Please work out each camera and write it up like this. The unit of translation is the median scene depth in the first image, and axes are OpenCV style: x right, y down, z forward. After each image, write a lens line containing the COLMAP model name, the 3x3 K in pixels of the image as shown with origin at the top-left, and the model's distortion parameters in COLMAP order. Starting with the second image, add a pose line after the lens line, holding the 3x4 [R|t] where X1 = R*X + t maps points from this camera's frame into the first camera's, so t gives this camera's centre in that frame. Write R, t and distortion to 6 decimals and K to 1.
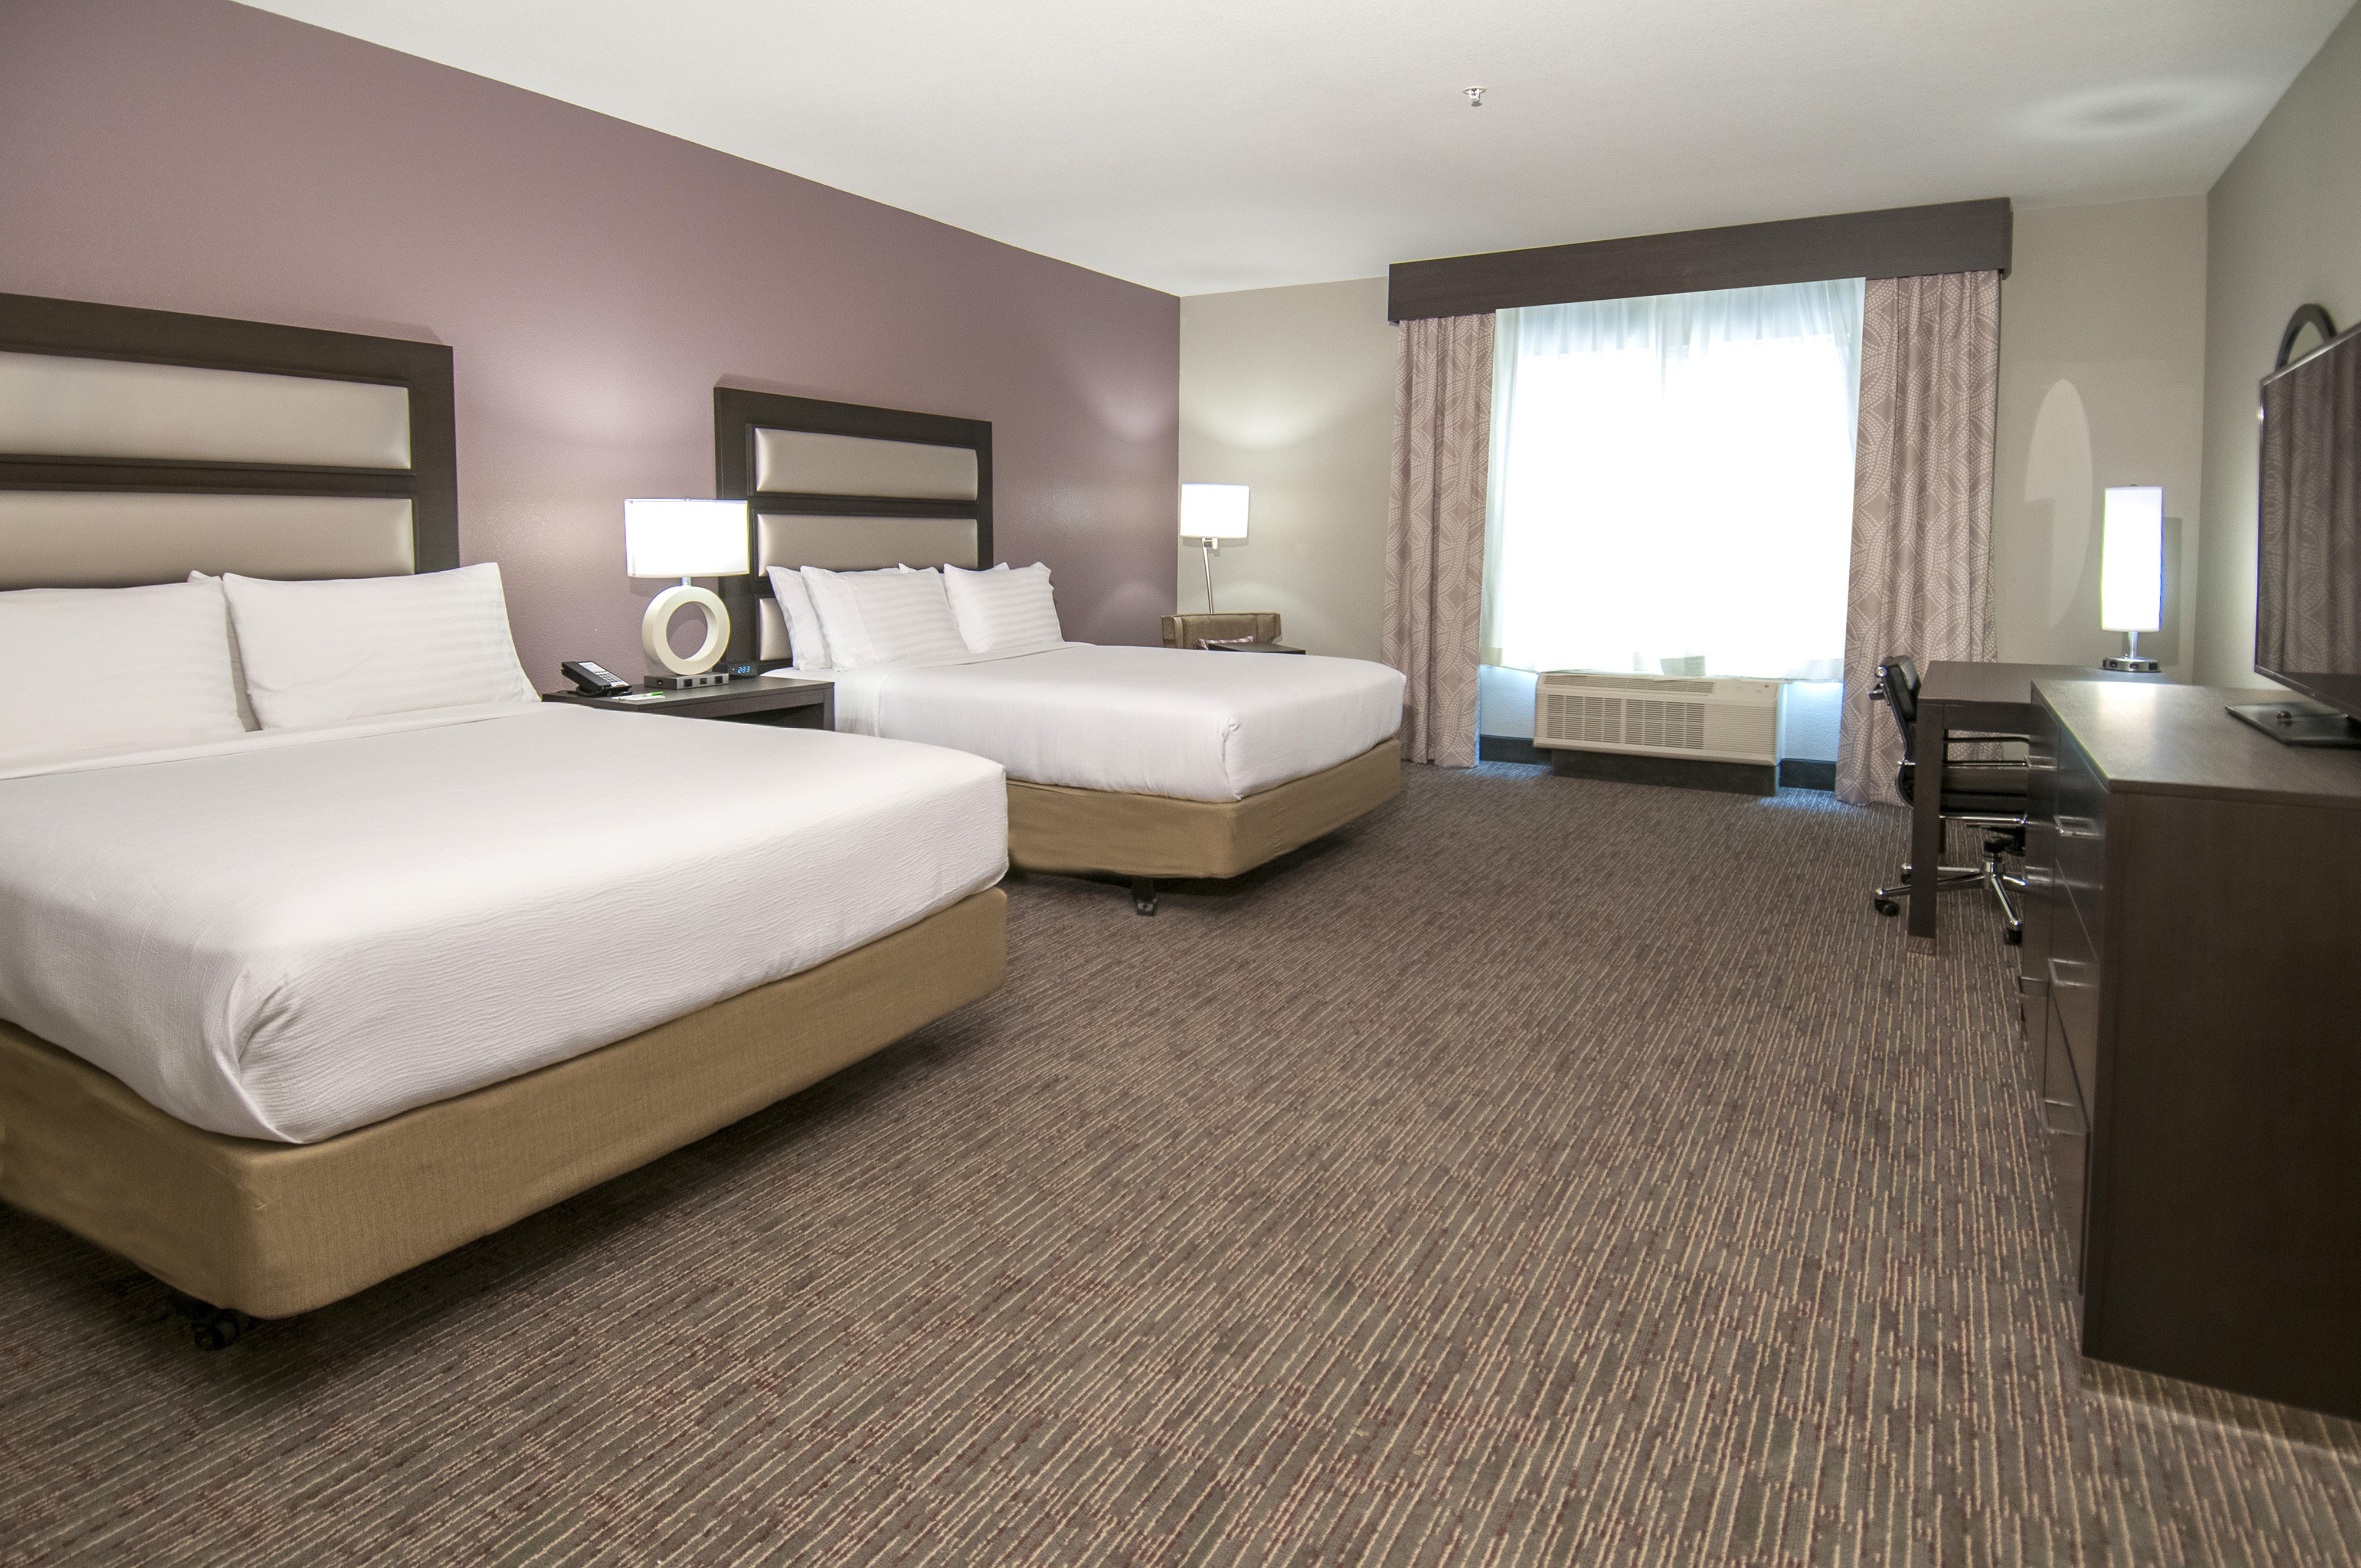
lens RADIAL K [[1202.2, 0, 1181.3], [0, 1202.2, 794.6], [0, 0, 1]] dist [-0.008602, 0.000103]
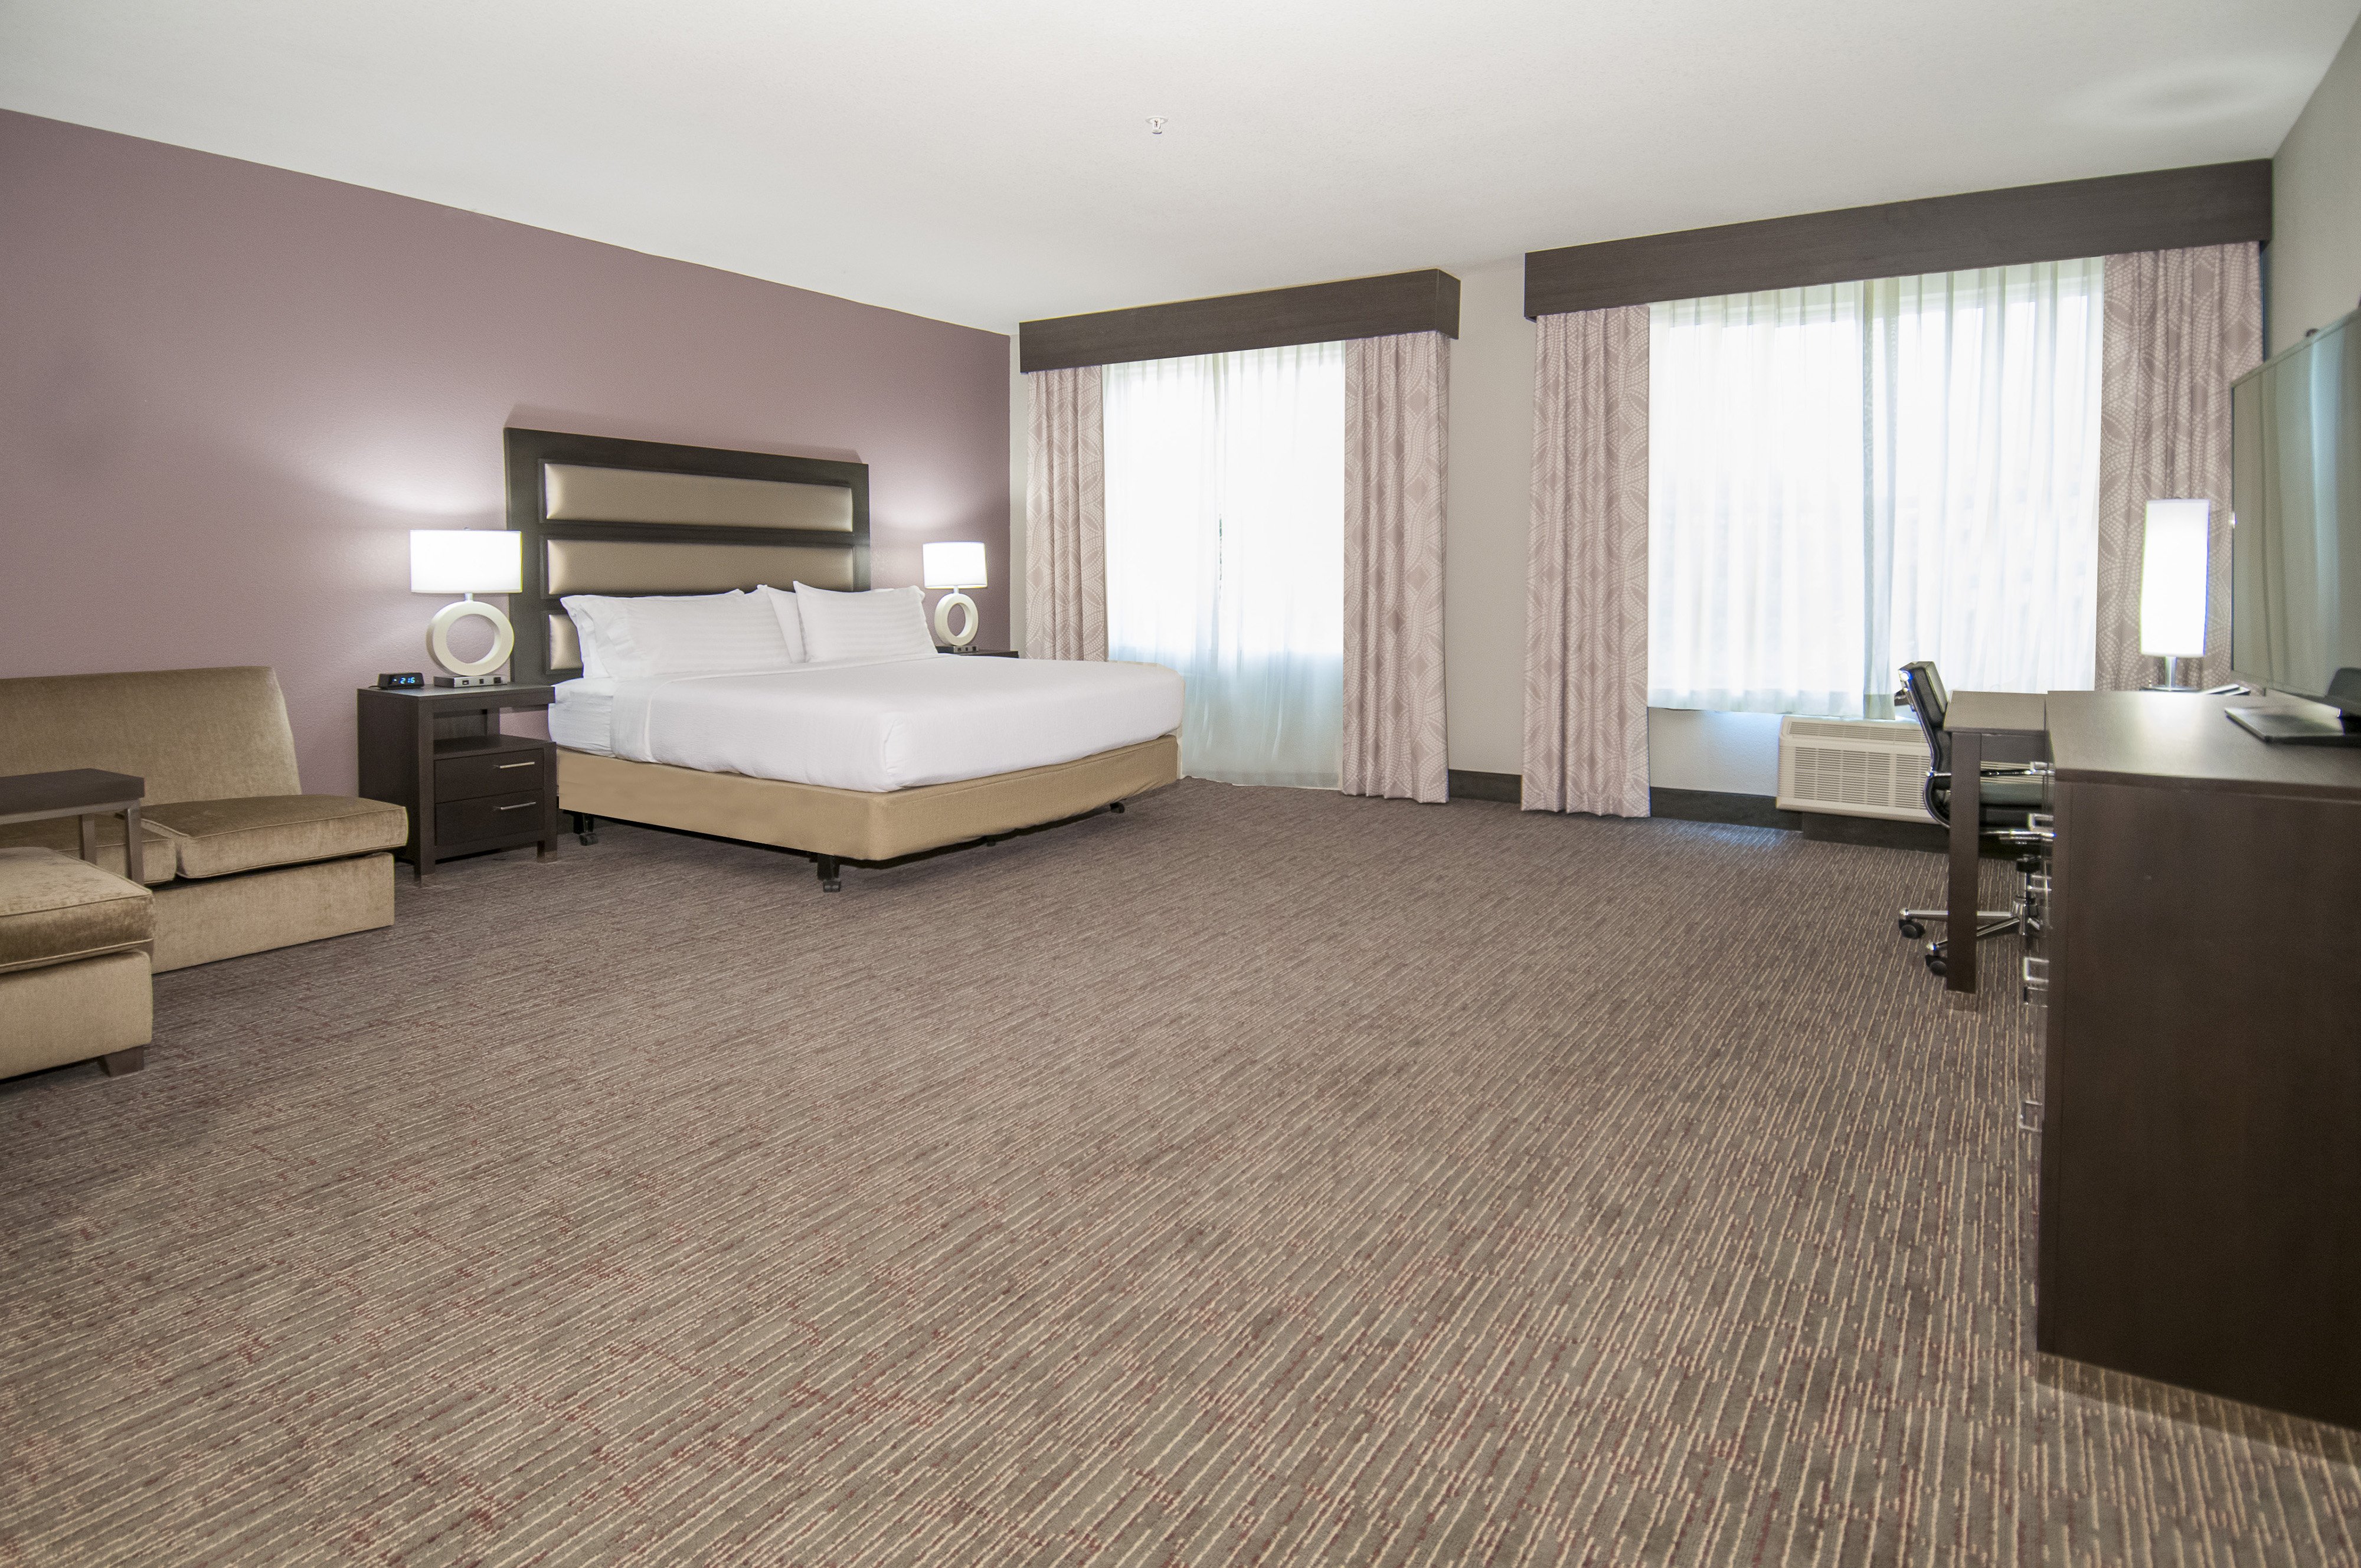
lens RADIAL K [[1202.2, 0, 1175.7], [0, 1202.2, 772.8], [0, 0, 1]] dist [-0.008602, 0.000103]
pose [[0.998546, -0.001810, -0.053869, -0.060104], [-0.000646, 0.998963, -0.045533, 0.069200], [0.053896, 0.045502, 0.997509, -0.259339]]
